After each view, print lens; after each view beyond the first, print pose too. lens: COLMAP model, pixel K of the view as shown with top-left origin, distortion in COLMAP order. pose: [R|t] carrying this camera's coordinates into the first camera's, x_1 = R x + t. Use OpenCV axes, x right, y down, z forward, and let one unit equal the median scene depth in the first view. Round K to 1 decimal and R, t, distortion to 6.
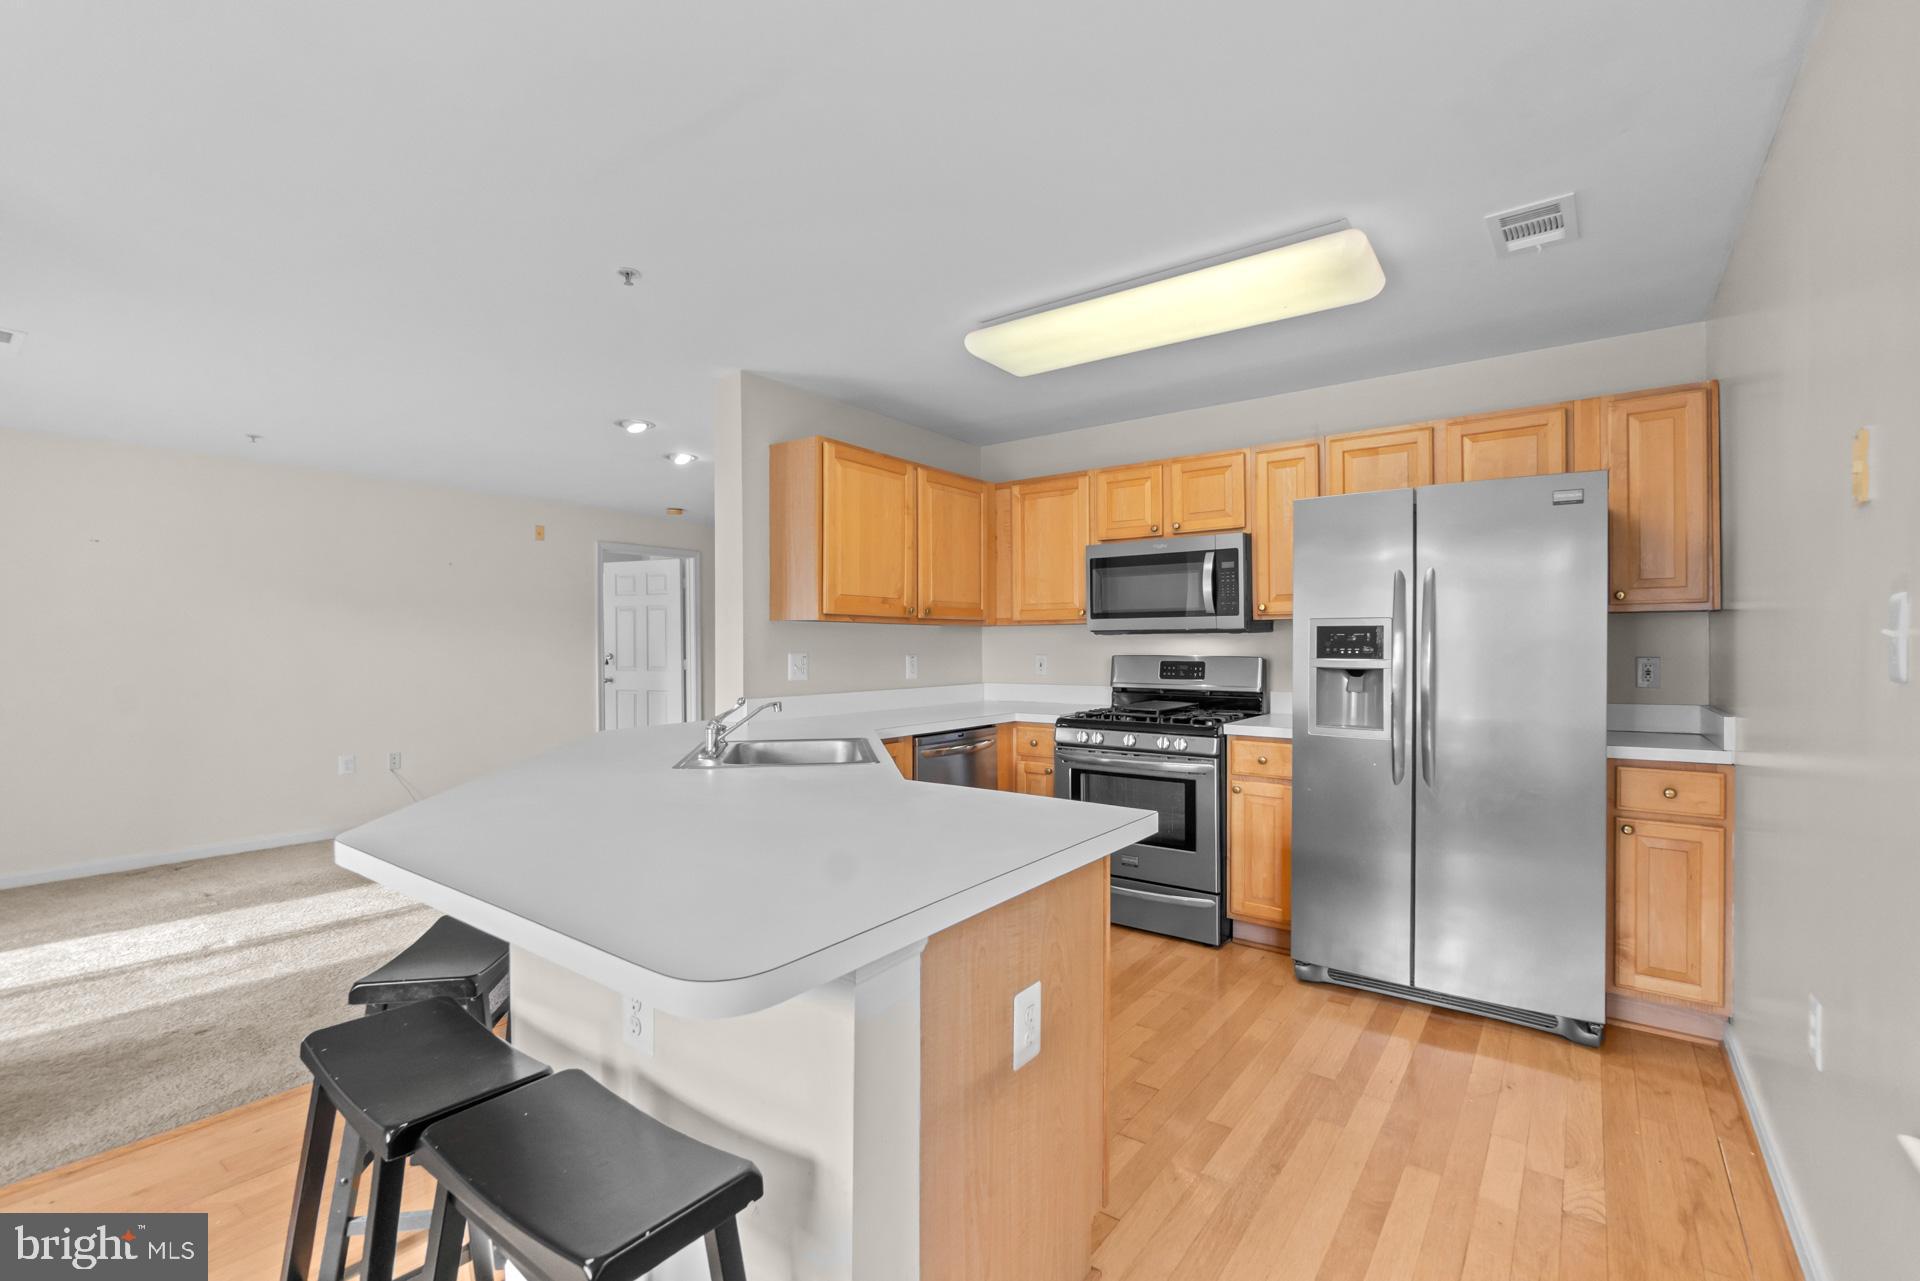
lens RADIAL K [[844.5, 0, 950.3], [0, 844.5, 648.8], [0, 0, 1]] dist [0.000886, -0.000540]
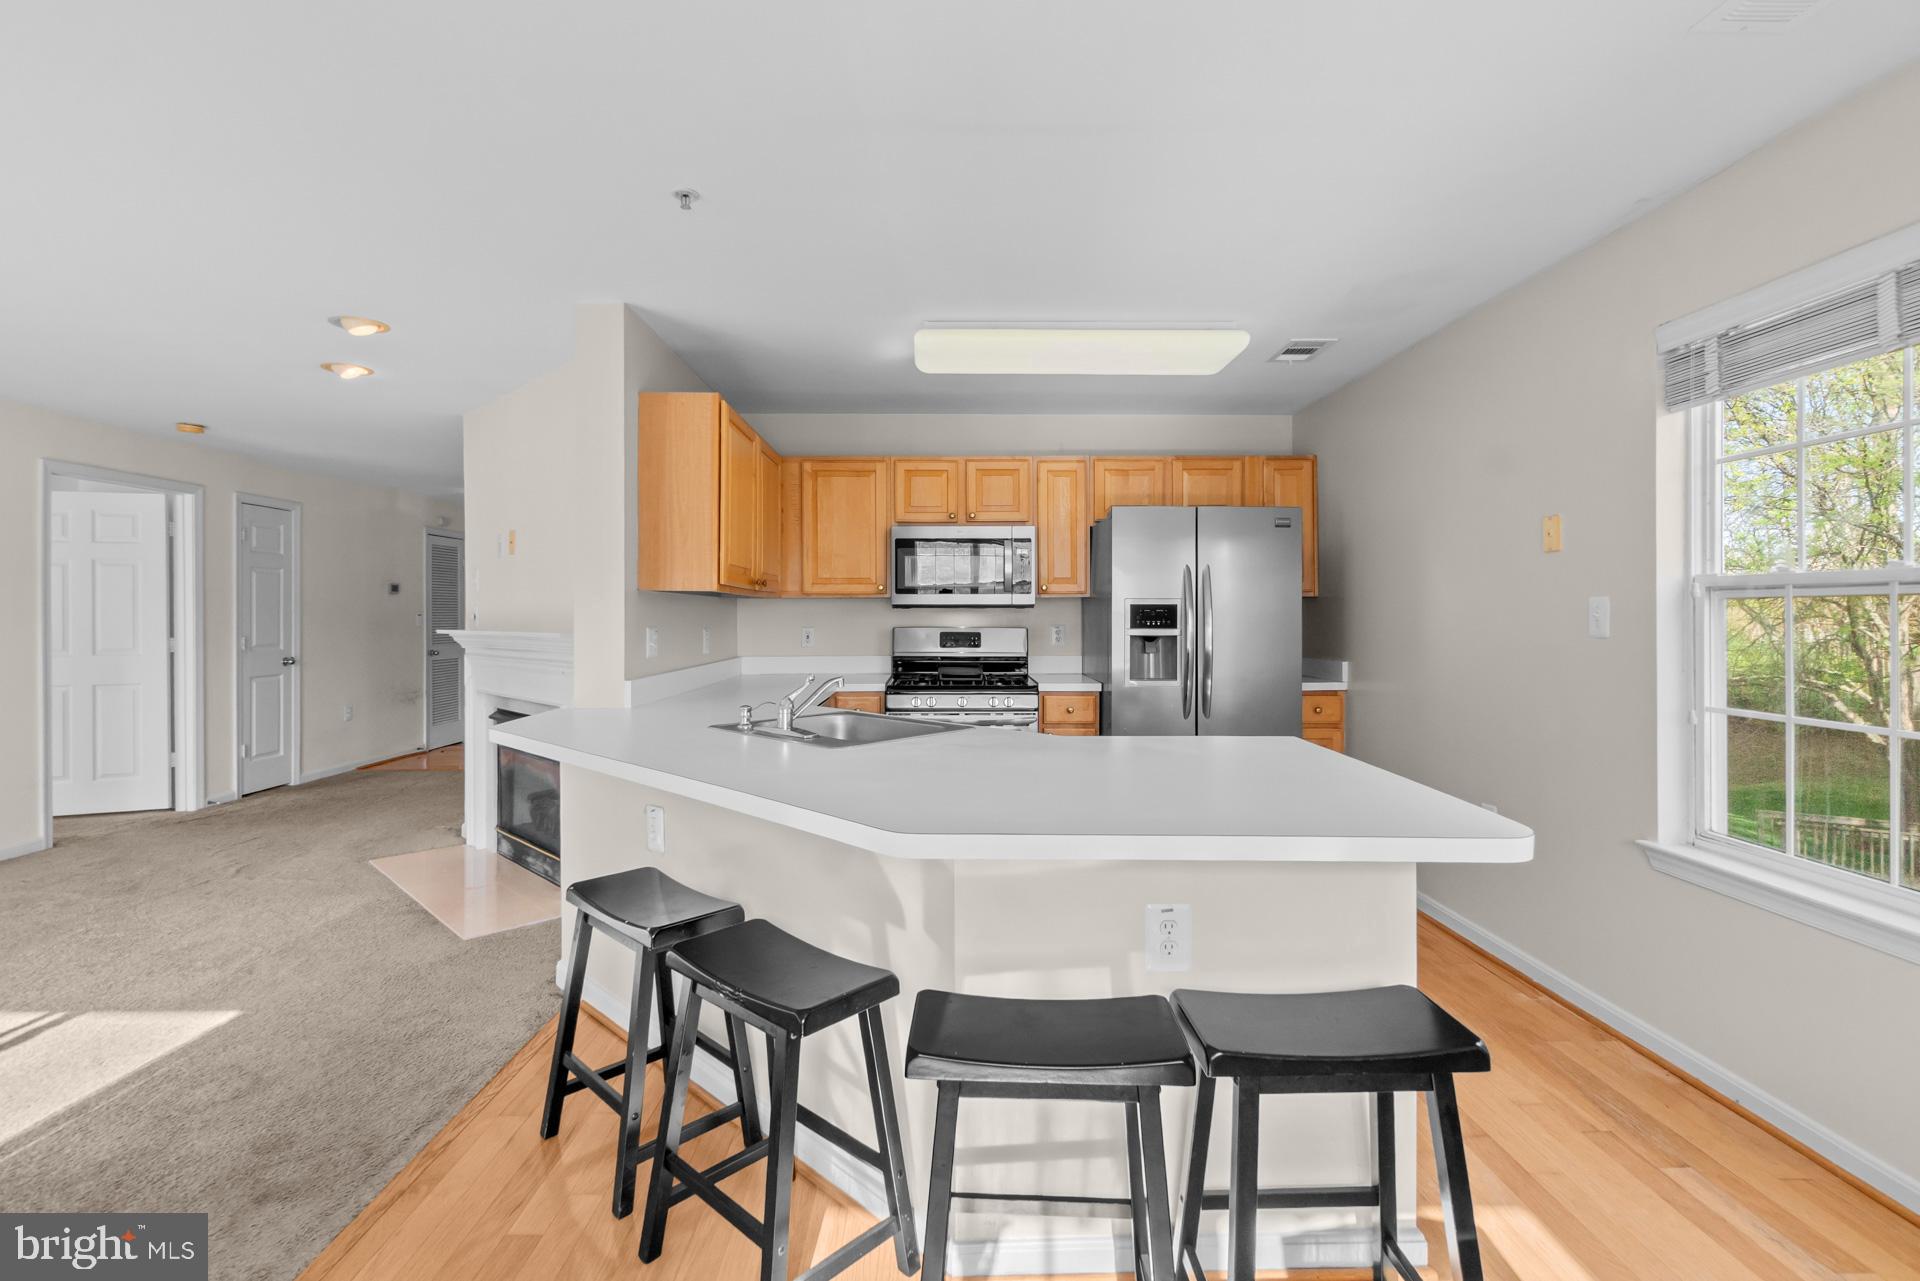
lens RADIAL K [[844.5, 0, 947.3], [0, 844.5, 612.8], [0, 0, 1]] dist [0.000886, -0.000540]
pose [[0.794264, 0.001422, 0.607571, -0.471525], [0.002192, 0.999984, -0.005206, -0.005584], [-0.607568, 0.005467, 0.794249, 0.101686]]
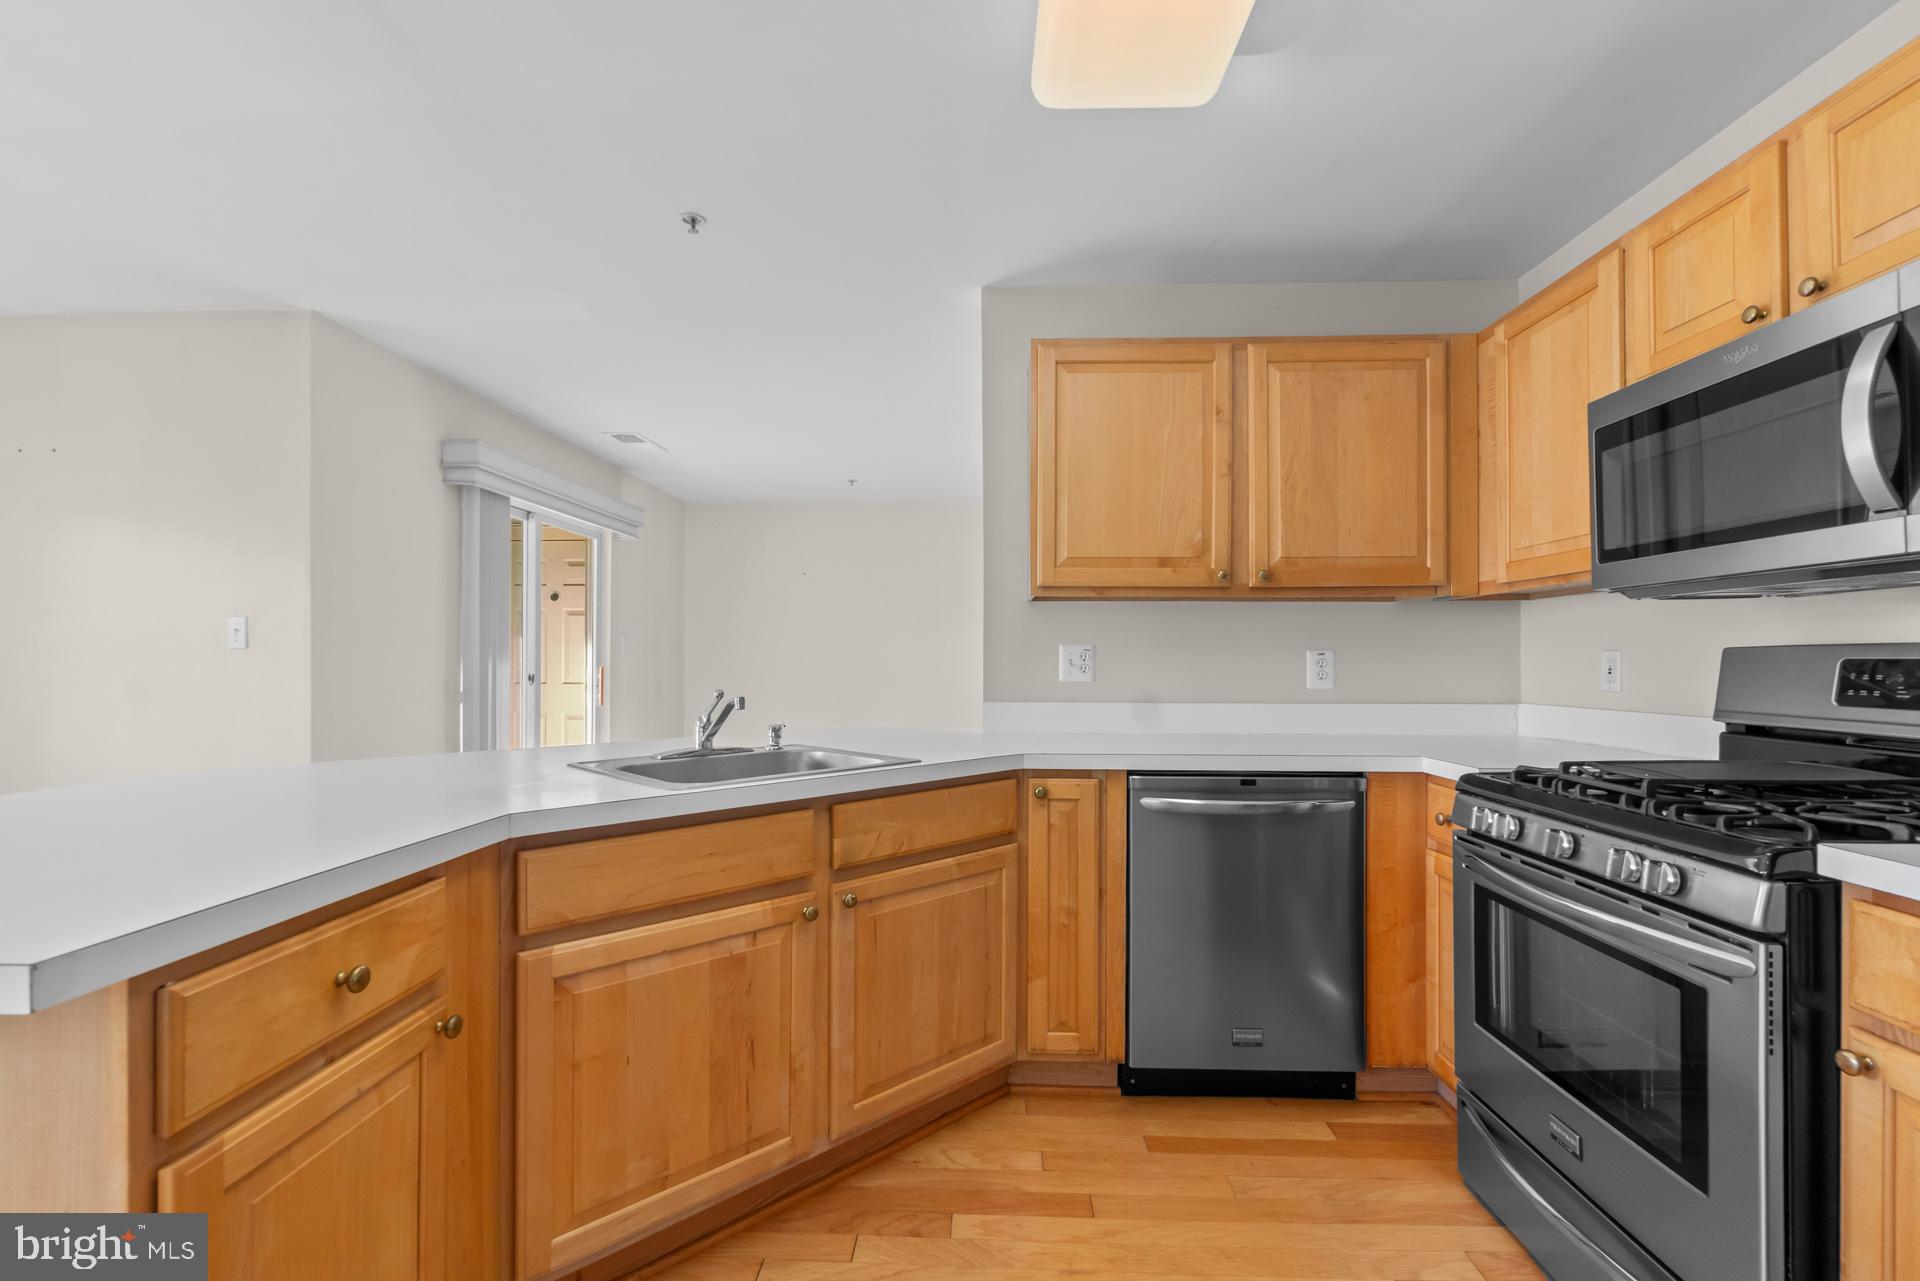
lens RADIAL K [[844.5, 0, 948.6], [0, 844.5, 652.6], [0, 0, 1]] dist [0.000886, -0.000540]
pose [[0.575925, -0.001080, -0.817502, 0.357132], [-0.008542, 0.999937, -0.007339, 0.018762], [0.817458, 0.011210, 0.575879, 0.485110]]
